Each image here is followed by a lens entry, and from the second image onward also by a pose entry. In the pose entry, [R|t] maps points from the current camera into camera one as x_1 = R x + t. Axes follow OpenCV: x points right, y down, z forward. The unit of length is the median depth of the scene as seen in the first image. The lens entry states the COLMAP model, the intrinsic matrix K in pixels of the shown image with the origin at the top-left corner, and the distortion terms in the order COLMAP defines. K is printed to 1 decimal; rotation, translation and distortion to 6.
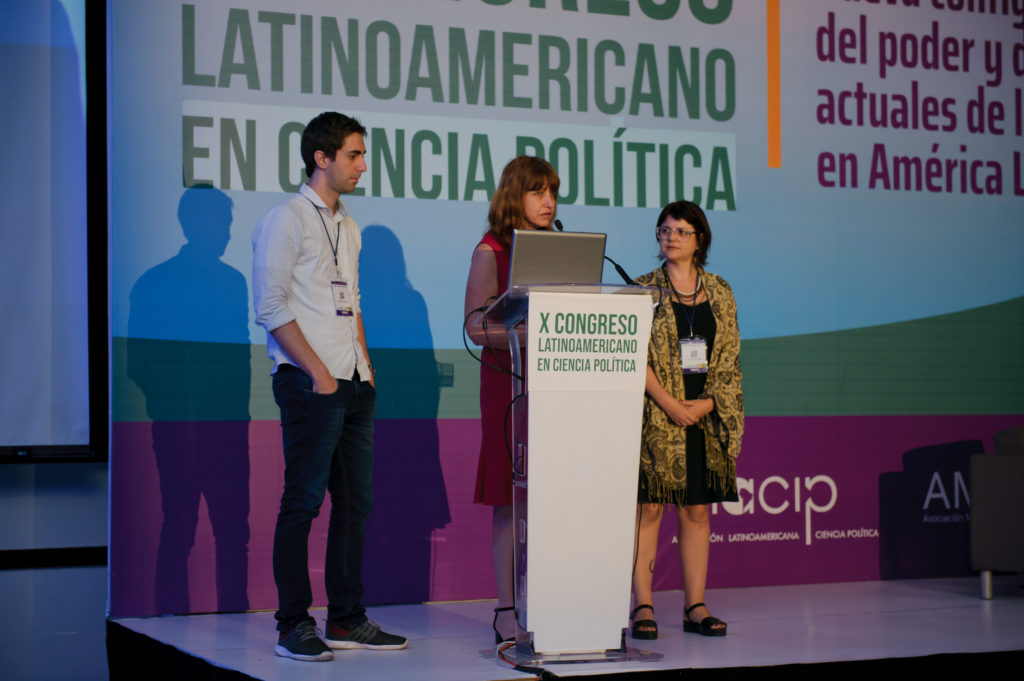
lens RADIAL K [[1961.3, 0, 512.9], [0, 1961.3, 341.3], [0, 0, 1]] dist [0.119483, 0.000000]
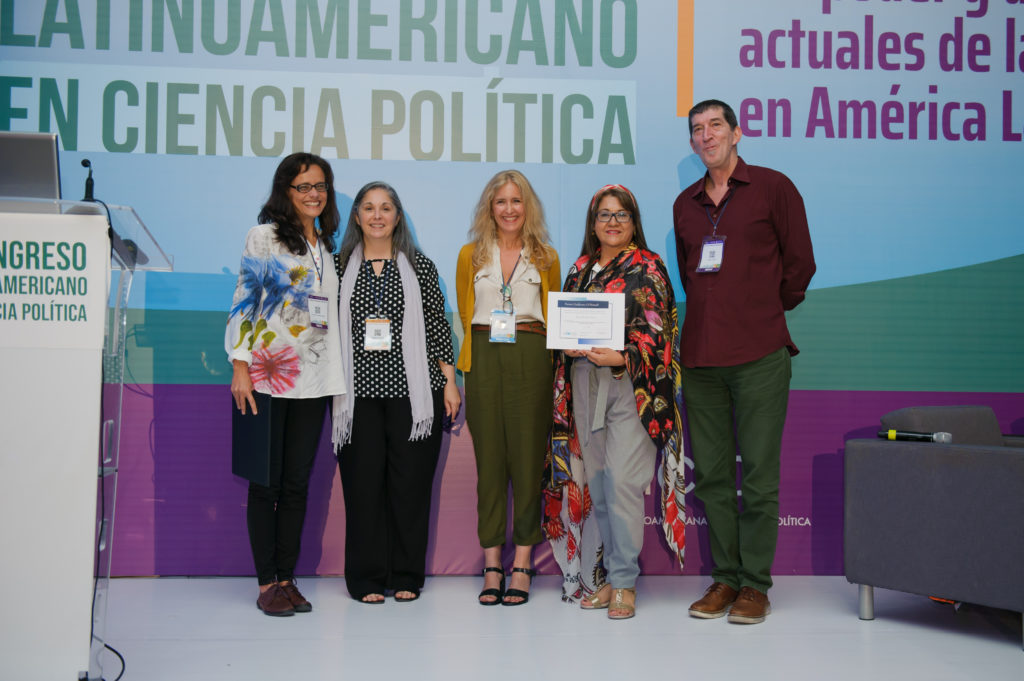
lens RADIAL K [[1210.3, 0, 530.8], [0, 1210.3, 337.2], [0, 0, 1]] dist [0.079153, 0.000000]
pose [[0.935562, 0.002949, -0.353151, 0.277061], [-0.003616, 0.999993, -0.001229, 0.015735], [0.353145, 0.002426, 0.935565, 0.465801]]
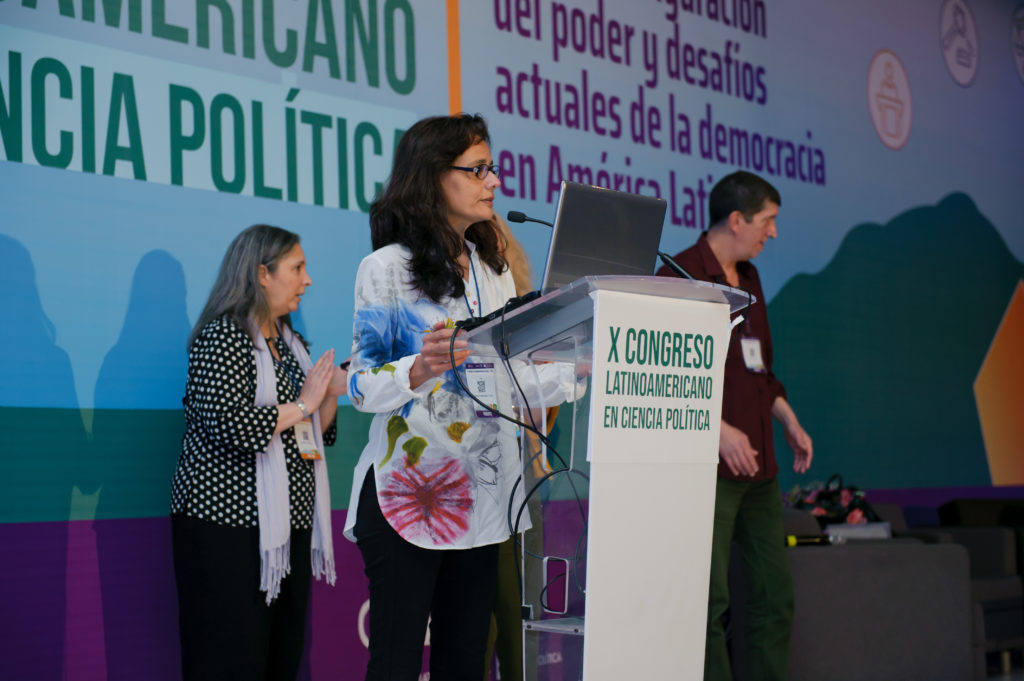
lens RADIAL K [[1961.3, 0, 512.4], [0, 1961.3, 341.3], [0, 0, 1]] dist [0.119483, 0.000000]
pose [[0.877600, 0.018978, 0.479018, -0.206896], [0.003381, 0.998946, -0.045770, 0.011531], [-0.479382, 0.041788, 0.876611, 0.365492]]
